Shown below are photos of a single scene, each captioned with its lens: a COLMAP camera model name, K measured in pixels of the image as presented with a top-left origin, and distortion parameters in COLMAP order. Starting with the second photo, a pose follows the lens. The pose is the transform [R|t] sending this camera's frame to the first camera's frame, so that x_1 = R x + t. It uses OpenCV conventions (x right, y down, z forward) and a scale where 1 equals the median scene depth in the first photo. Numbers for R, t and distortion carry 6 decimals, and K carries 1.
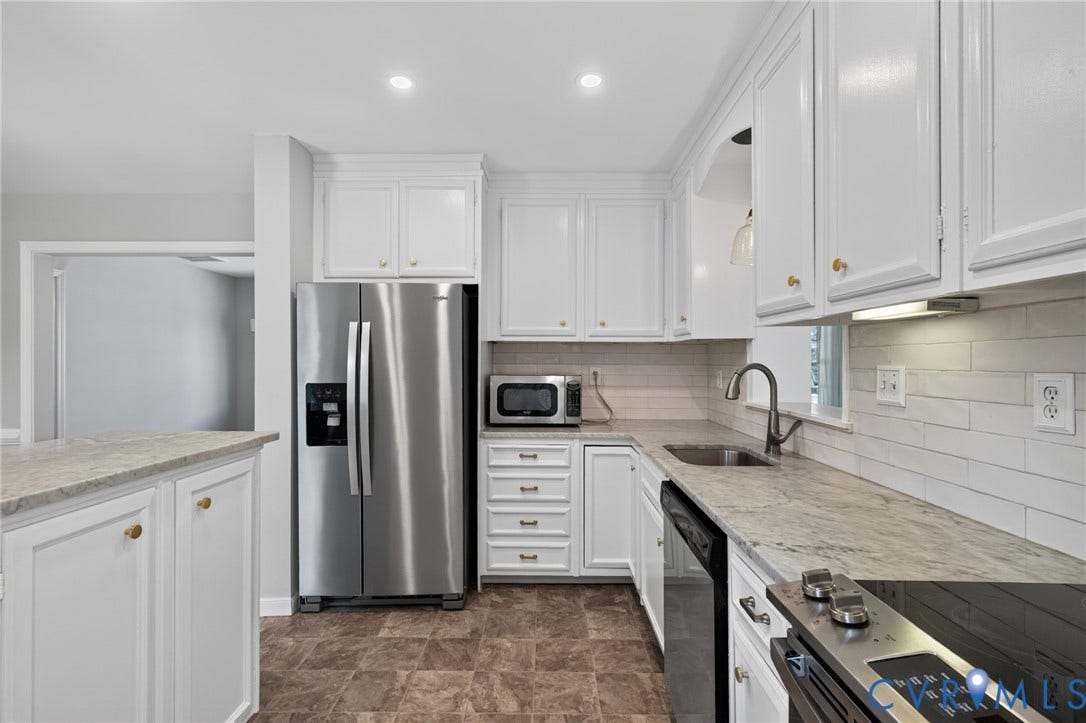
lens RADIAL K [[500.6, 0, 541.8], [0, 500.6, 365.2], [0, 0, 1]] dist [0.000063, -0.000502]
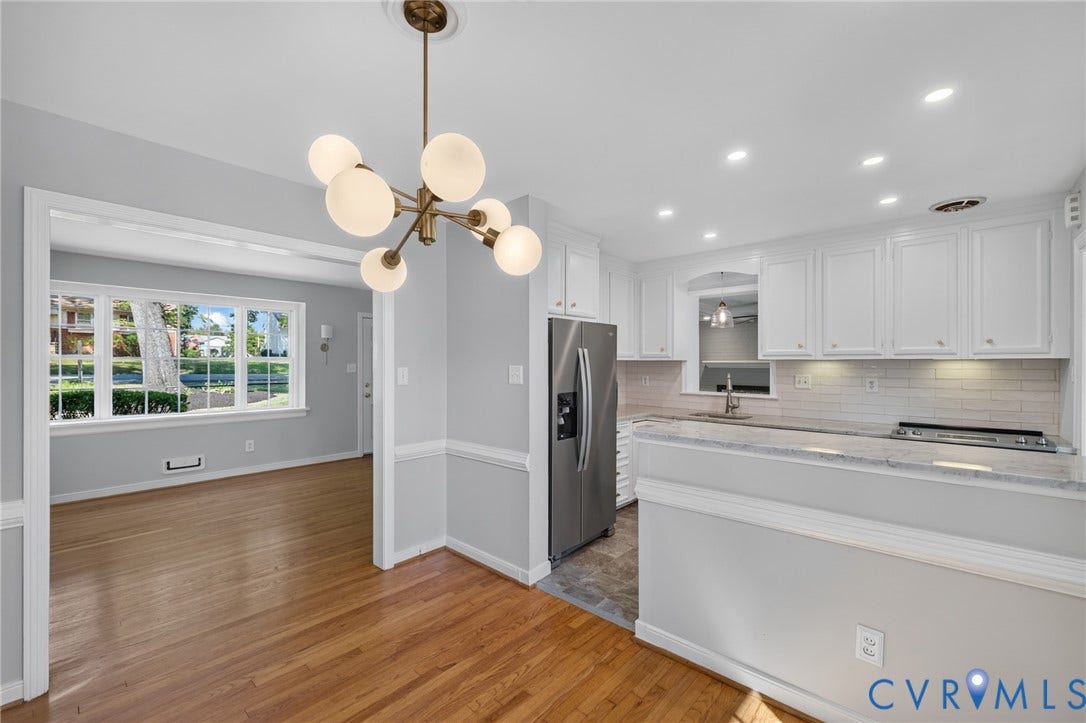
lens RADIAL K [[453.8, 0, 536.6], [0, 453.8, 365.0], [0, 0, 1]] dist [0.006664, -0.002097]
pose [[0.665613, -0.003883, 0.746287, -1.401376], [0.004405, 0.999989, 0.001274, -0.041037], [-0.746284, 0.002439, 0.665623, 0.242695]]
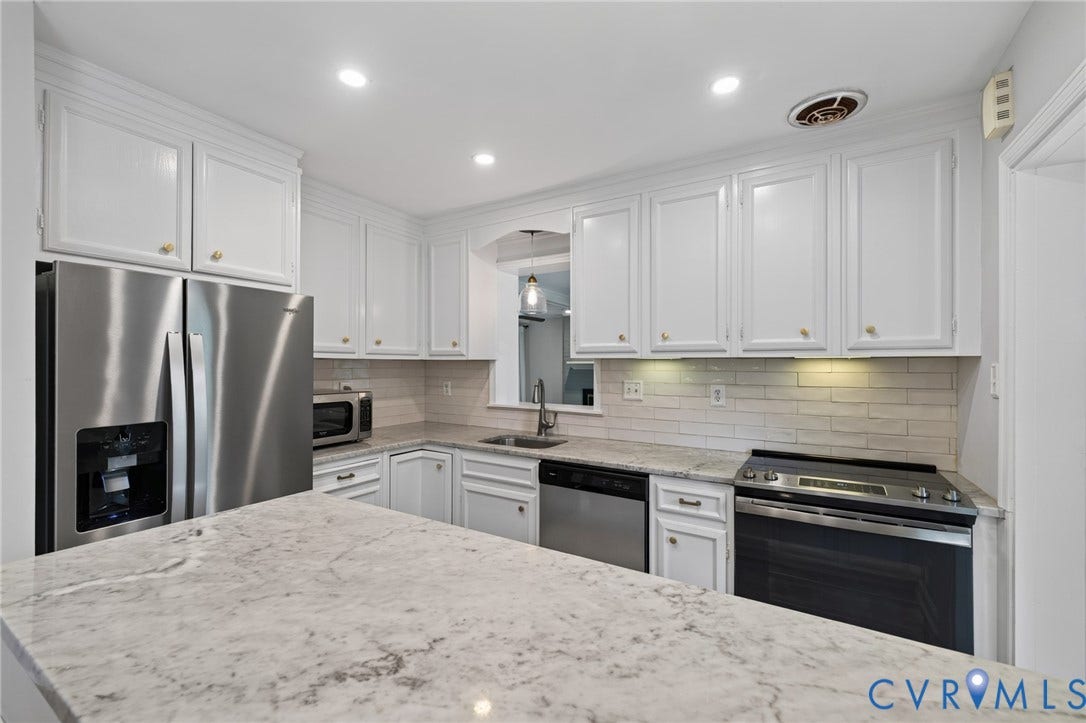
lens RADIAL K [[453.8, 0, 536.6], [0, 453.8, 363.3], [0, 0, 1]] dist [0.006664, -0.002097]
pose [[0.512032, 0.000680, 0.858966, -0.660010], [0.004044, 0.999987, -0.003202, -0.039918], [-0.858957, 0.005114, 0.512023, 0.242022]]
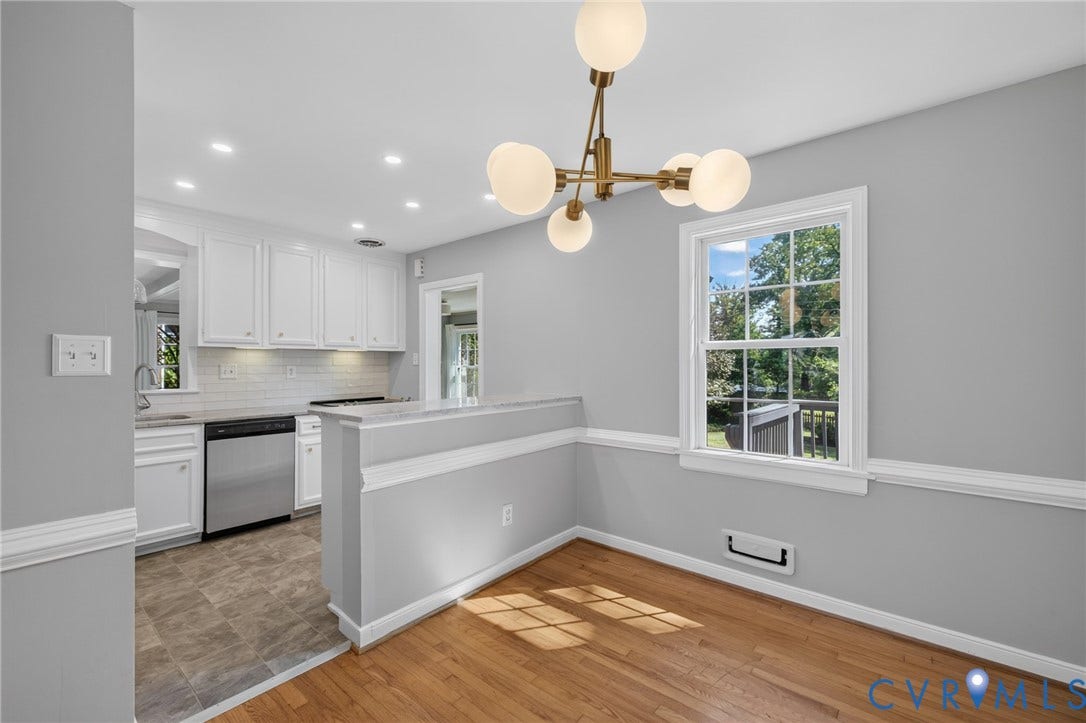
lens RADIAL K [[453.8, 0, 540.1], [0, 453.8, 362.6], [0, 0, 1]] dist [0.006664, -0.002097]
pose [[-0.770030, 0.001084, 0.638007, -1.357657], [0.004130, 0.999986, 0.003286, -0.006110], [-0.637994, 0.005165, -0.770024, 1.122014]]
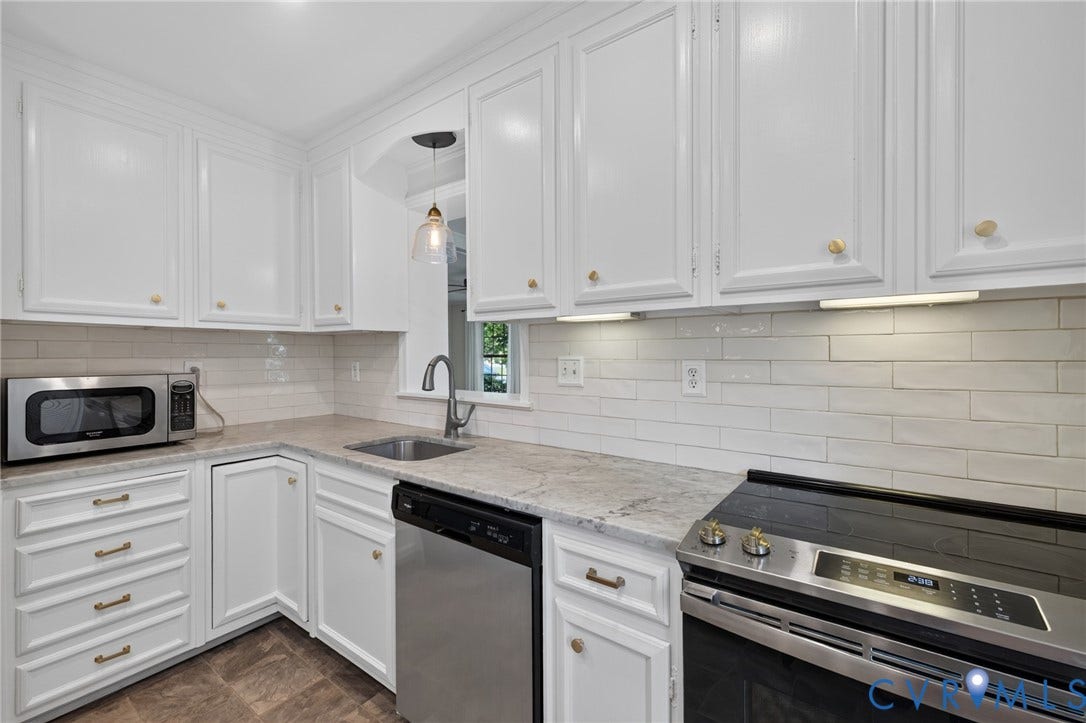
lens RADIAL K [[453.8, 0, 537.8], [0, 453.8, 358.0], [0, 0, 1]] dist [0.006664, -0.002097]
pose [[0.583493, -0.009683, 0.812061, -0.200477], [0.007858, 0.999949, 0.006277, -0.002045], [-0.812080, 0.002719, 0.583539, 0.226430]]
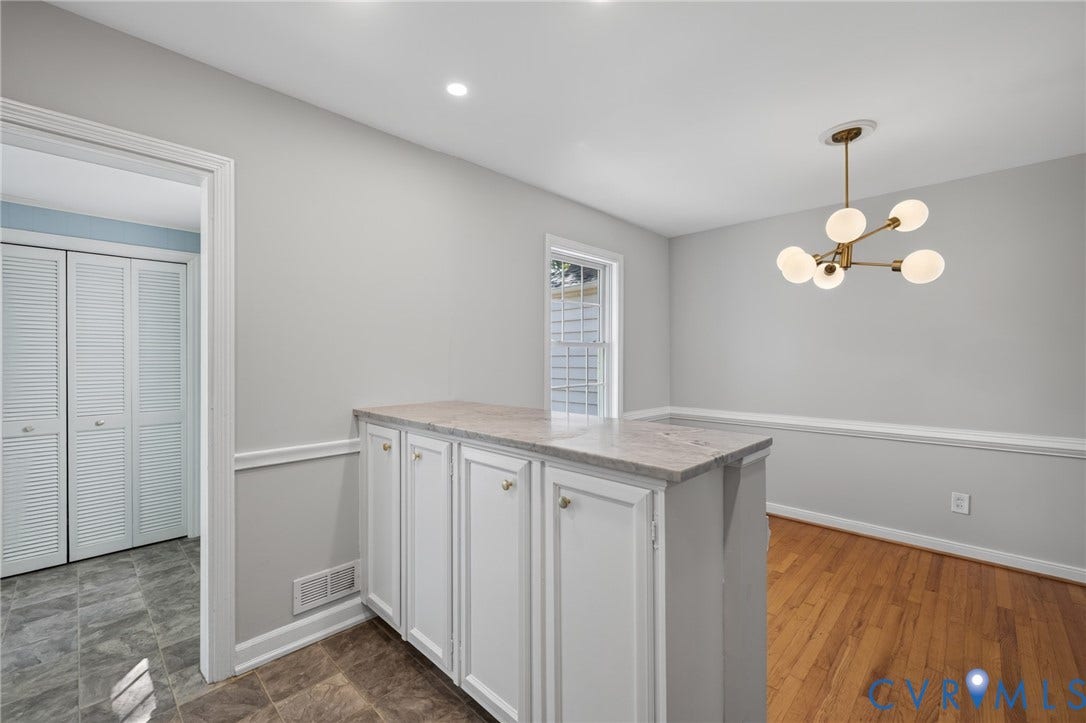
lens RADIAL K [[453.8, 0, 539.4], [0, 453.8, 356.7], [0, 0, 1]] dist [0.006664, -0.002097]
pose [[-0.693967, -0.003176, -0.720000, 0.005988], [-0.003254, 0.999994, -0.001275, -0.011842], [0.720000, 0.001458, -0.693973, 2.425374]]
